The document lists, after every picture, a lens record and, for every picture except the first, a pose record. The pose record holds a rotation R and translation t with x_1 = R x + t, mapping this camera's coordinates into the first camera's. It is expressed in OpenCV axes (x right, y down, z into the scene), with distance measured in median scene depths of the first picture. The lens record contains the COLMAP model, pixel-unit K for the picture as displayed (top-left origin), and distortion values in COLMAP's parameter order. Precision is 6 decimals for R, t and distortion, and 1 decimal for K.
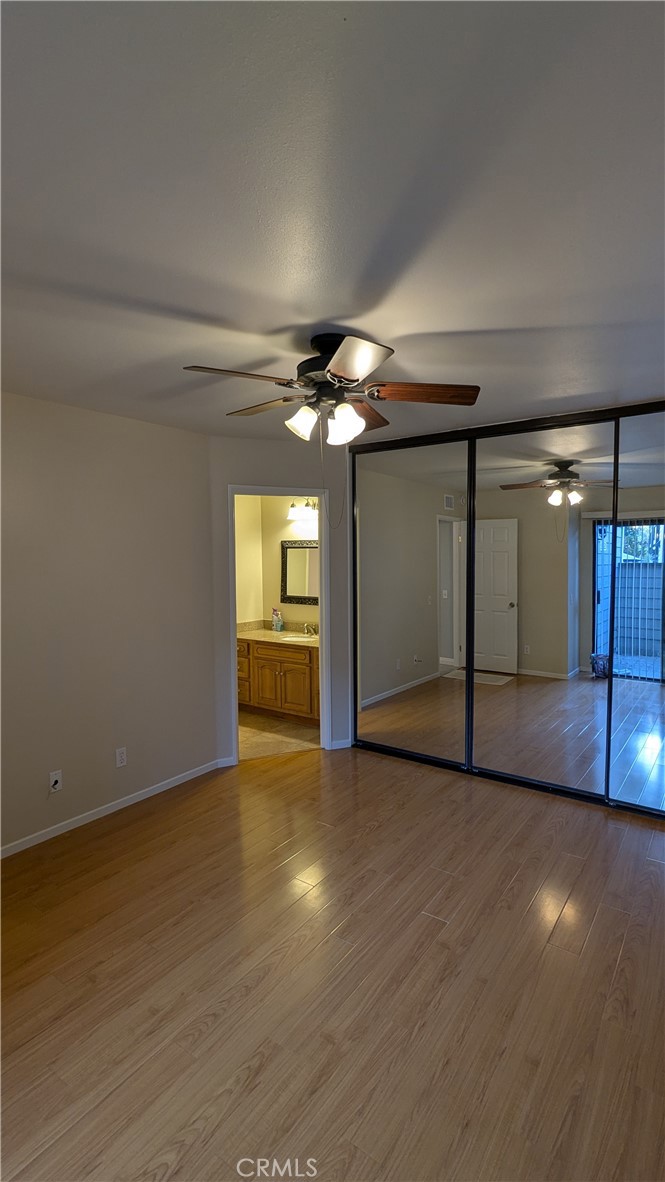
lens RADIAL K [[559.6, 0, 325.6], [0, 559.6, 591.1], [0, 0, 1]] dist [0.004632, -0.000208]
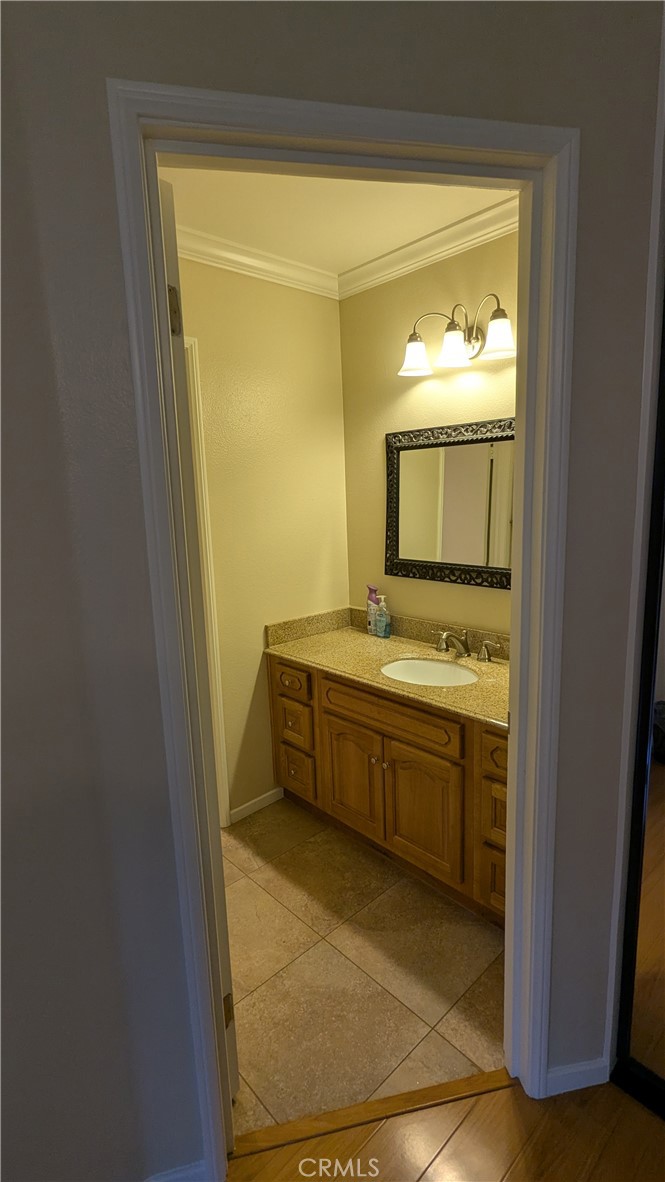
lens RADIAL K [[559.6, 0, 330.2], [0, 559.6, 593.5], [0, 0, 1]] dist [0.004632, -0.000208]
pose [[0.981523, 0.009350, -0.191117, -0.039857], [0.012554, 0.993507, 0.113076, -0.017416], [0.190933, -0.113386, 0.975032, 0.586290]]
